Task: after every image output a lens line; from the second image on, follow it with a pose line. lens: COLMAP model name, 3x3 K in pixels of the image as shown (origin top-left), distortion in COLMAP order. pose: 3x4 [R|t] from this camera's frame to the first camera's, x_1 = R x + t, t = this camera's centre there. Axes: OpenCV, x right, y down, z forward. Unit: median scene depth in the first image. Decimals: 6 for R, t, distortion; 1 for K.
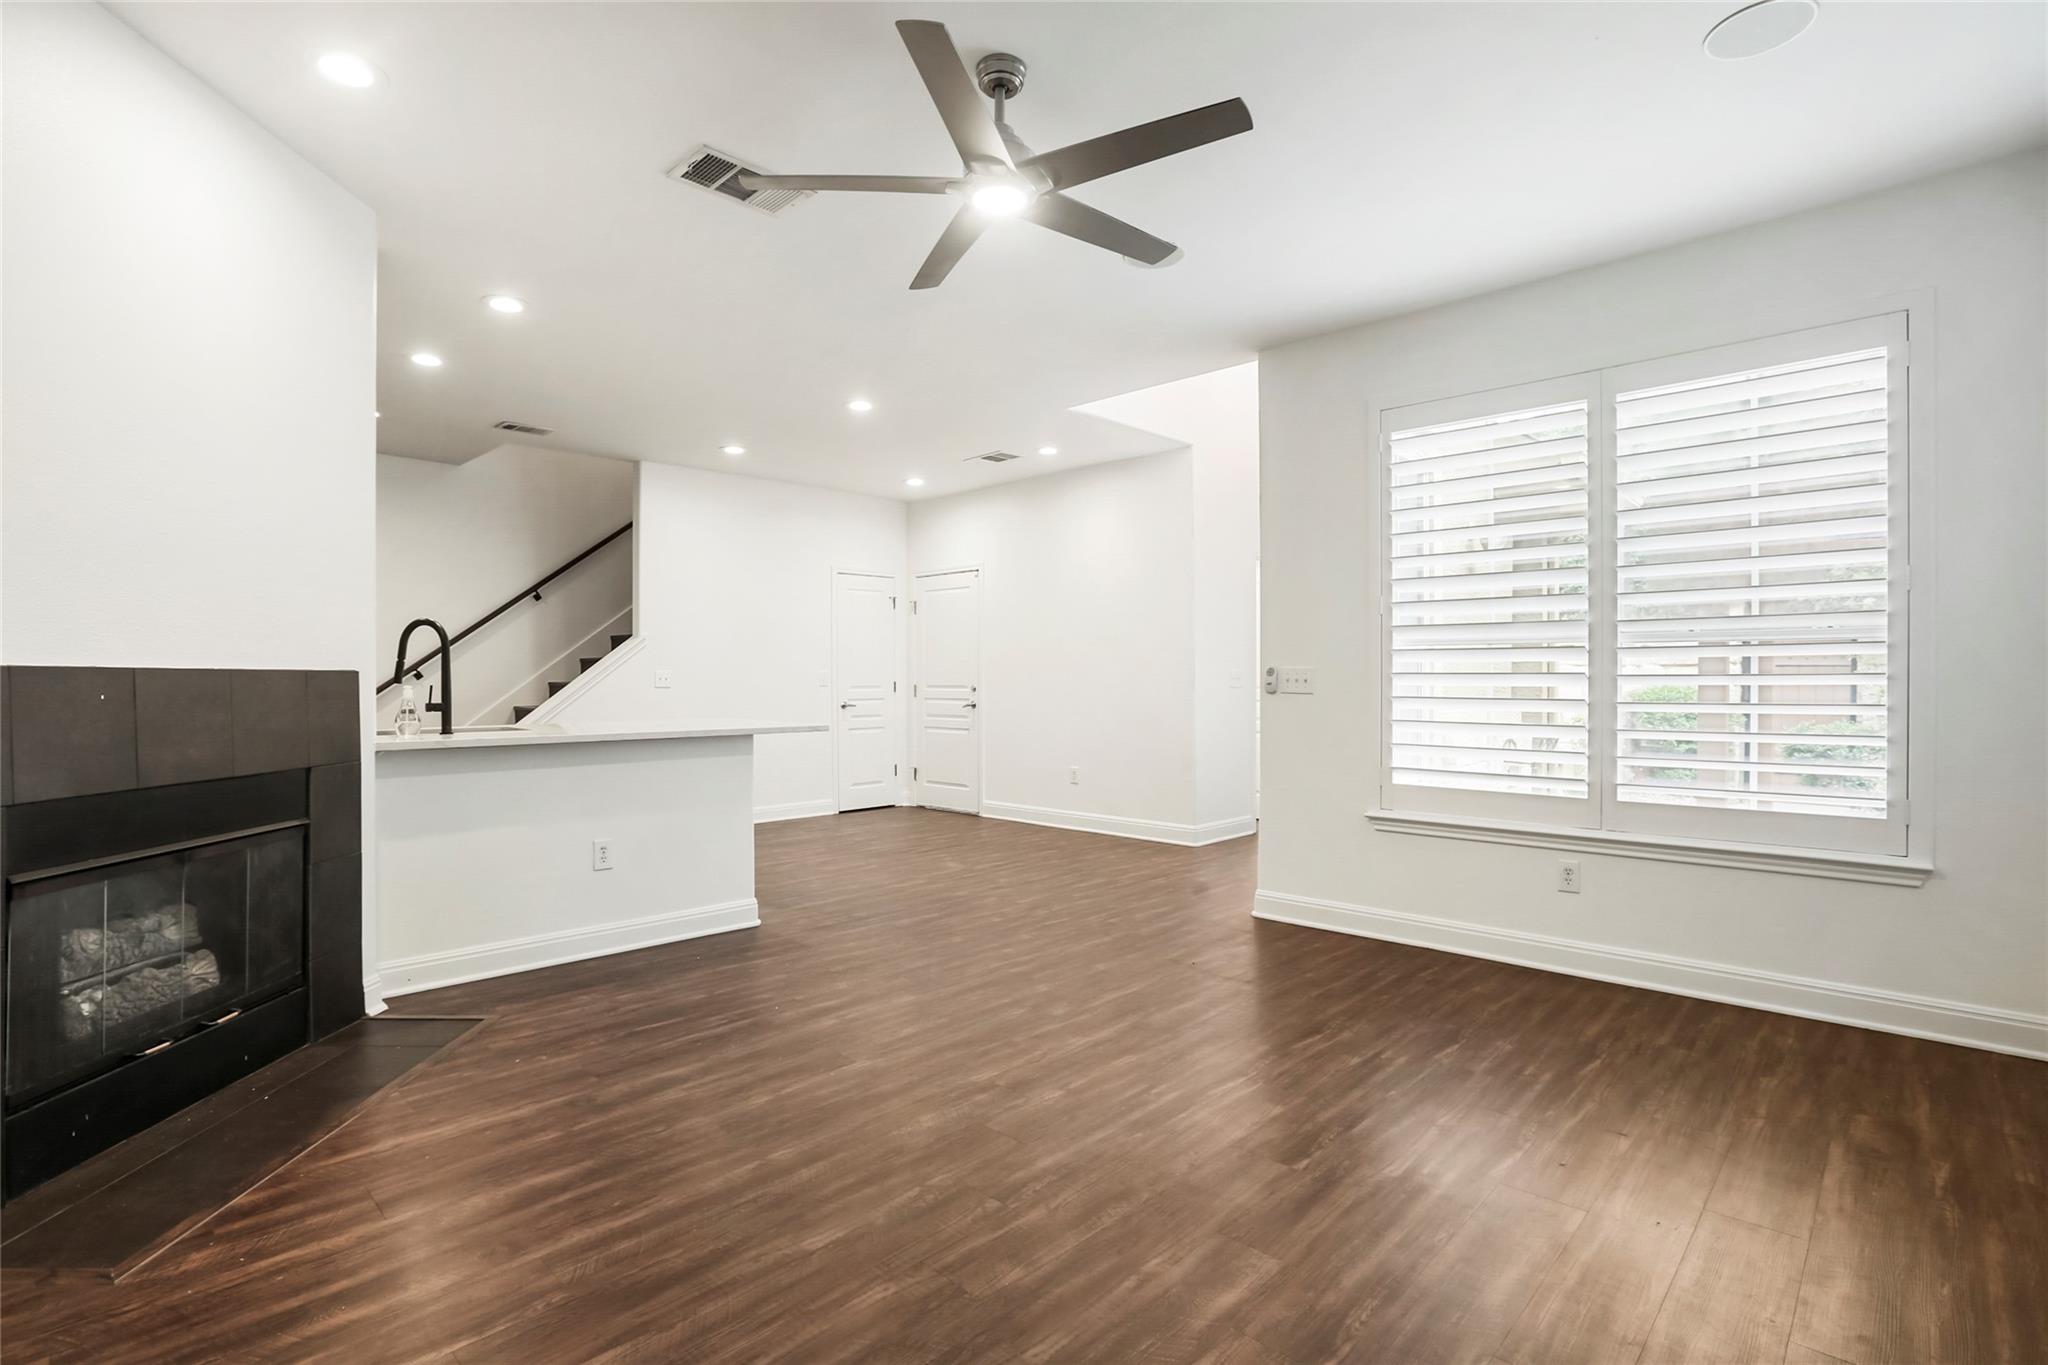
lens RADIAL K [[961.3, 0, 1025.3], [0, 961.3, 699.4], [0, 0, 1]] dist [-0.055250, 0.020905]
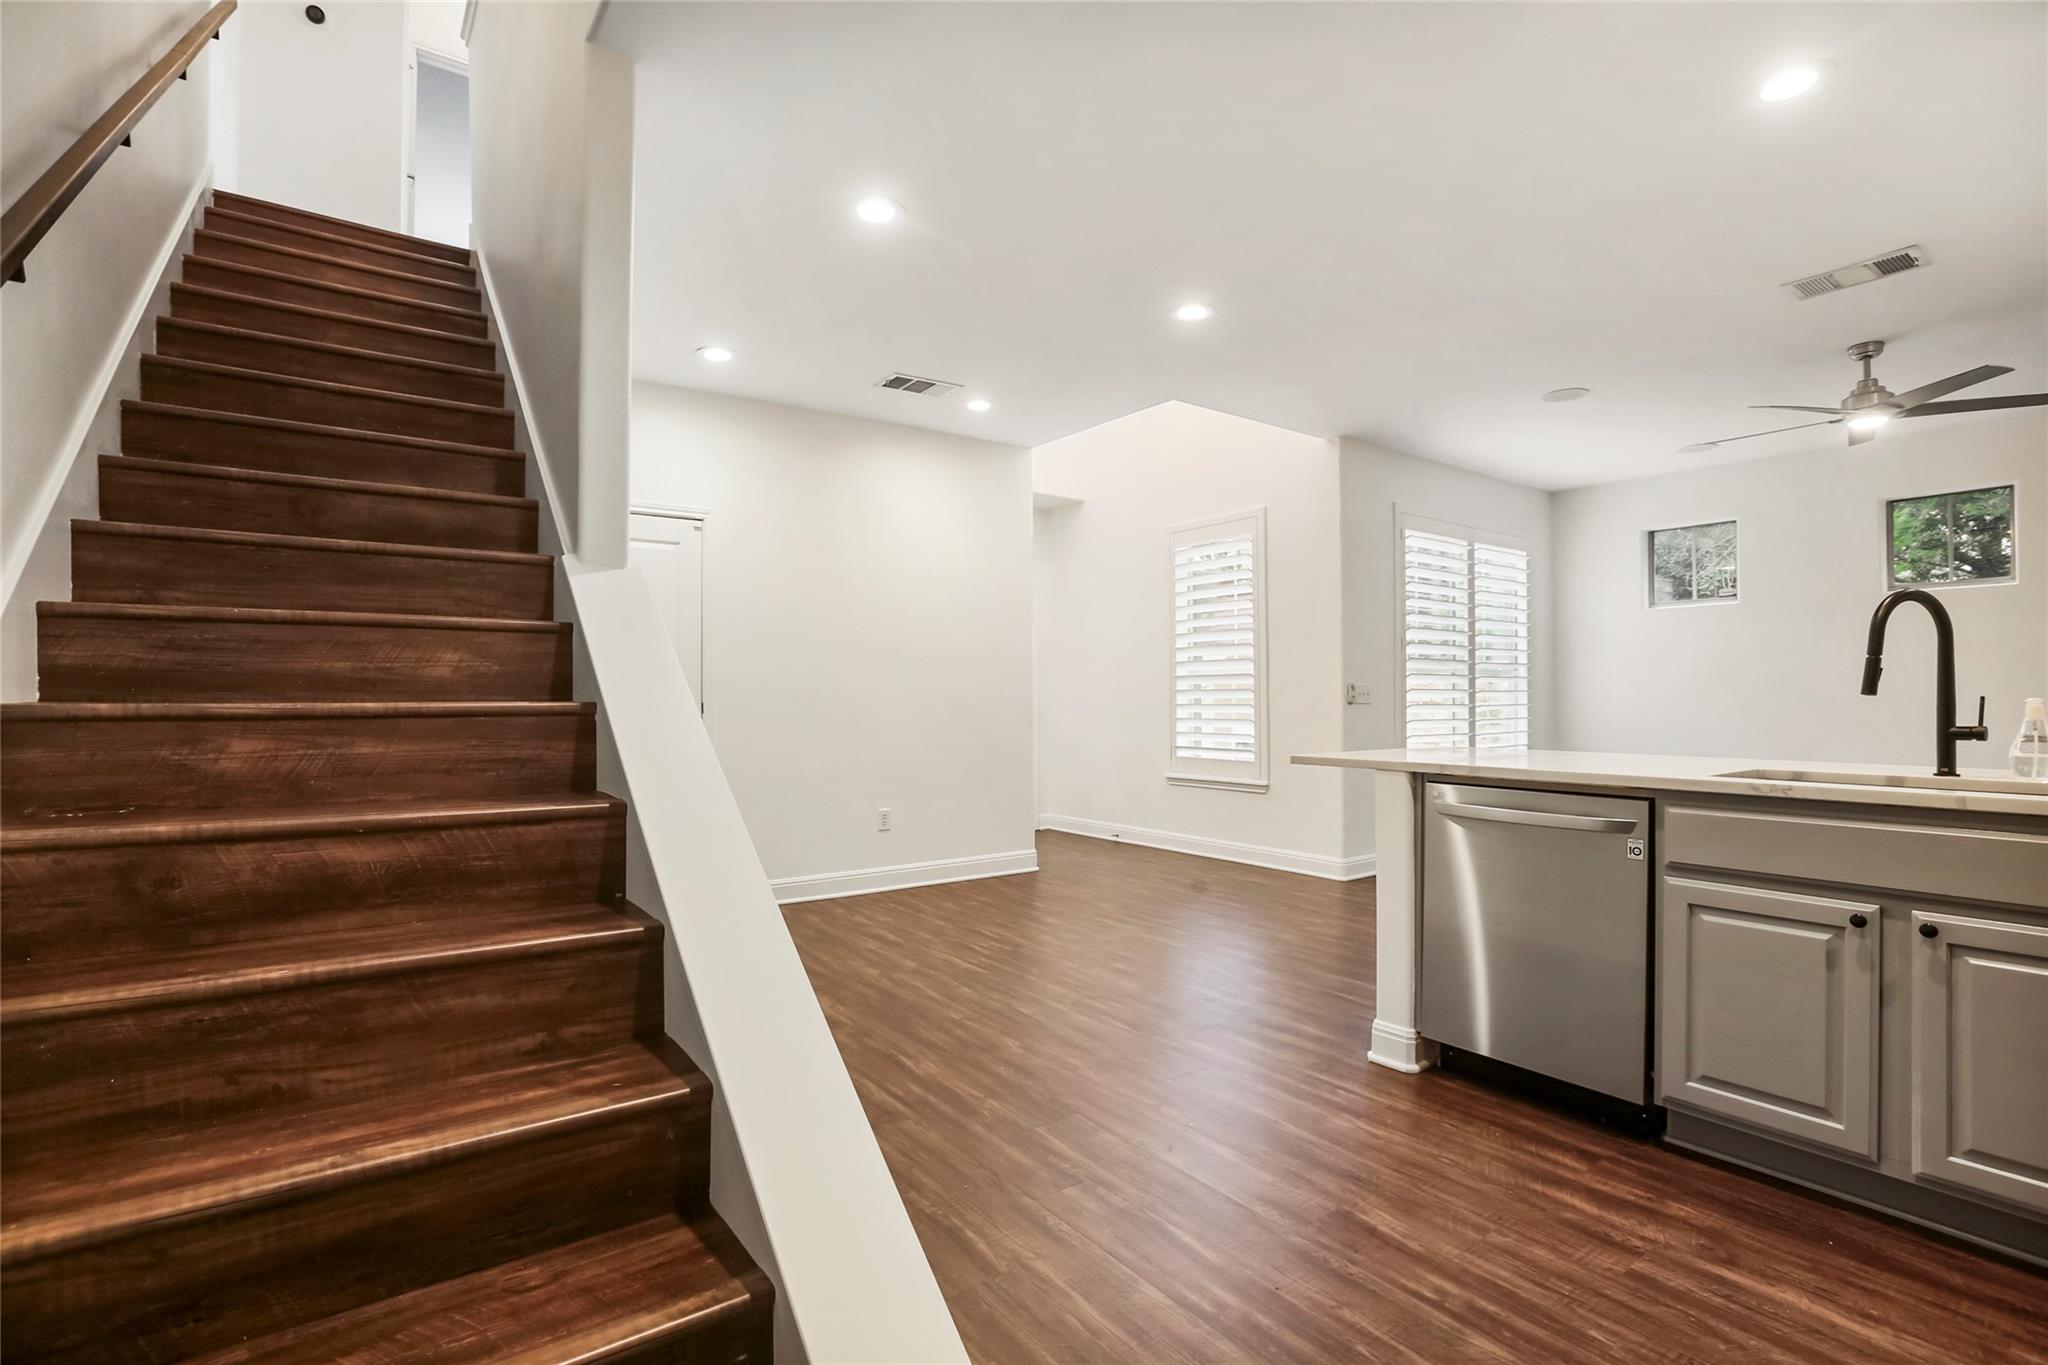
lens RADIAL K [[949.4, 0, 1024.0], [0, 949.4, 682.5], [0, 0, 1]] dist [-0.054206, 0.019547]
pose [[0.177465, 0.015475, 0.984005, -1.537495], [0.020235, 0.999608, -0.019370, -0.028801], [-0.983919, 0.023349, 0.177082, 1.739186]]
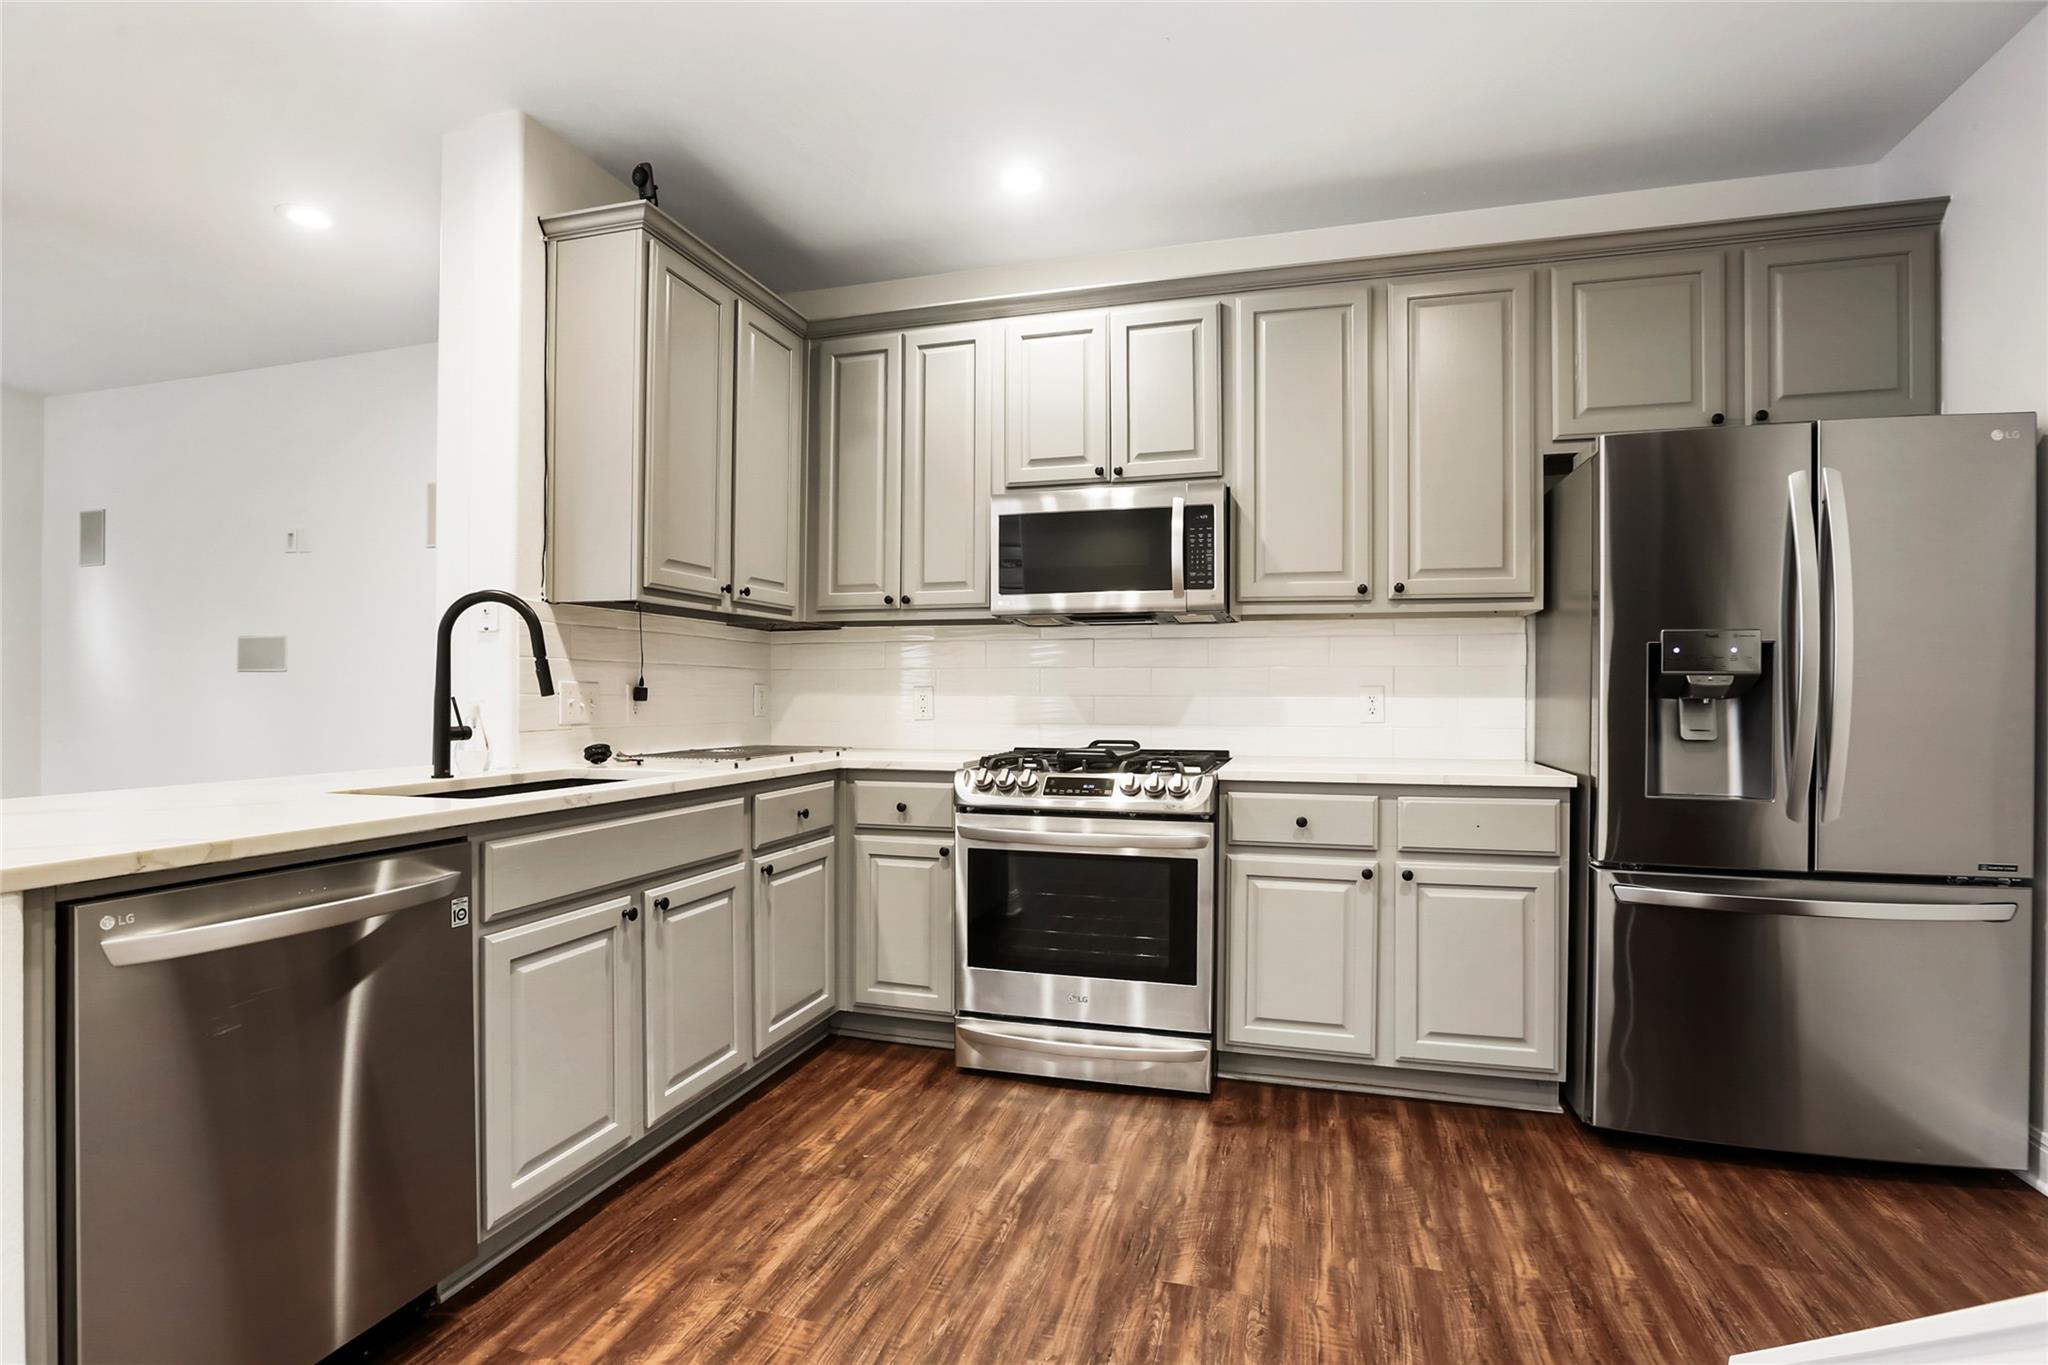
lens RADIAL K [[984.9, 0, 1014.6], [0, 984.9, 690.7], [0, 0, 1]] dist [-0.081777, 0.047028]
pose [[-0.890057, -0.002068, -0.455844, -0.766885], [-0.009720, 0.999848, 0.014441, -0.036966], [0.455745, 0.017284, -0.889943, 2.015610]]
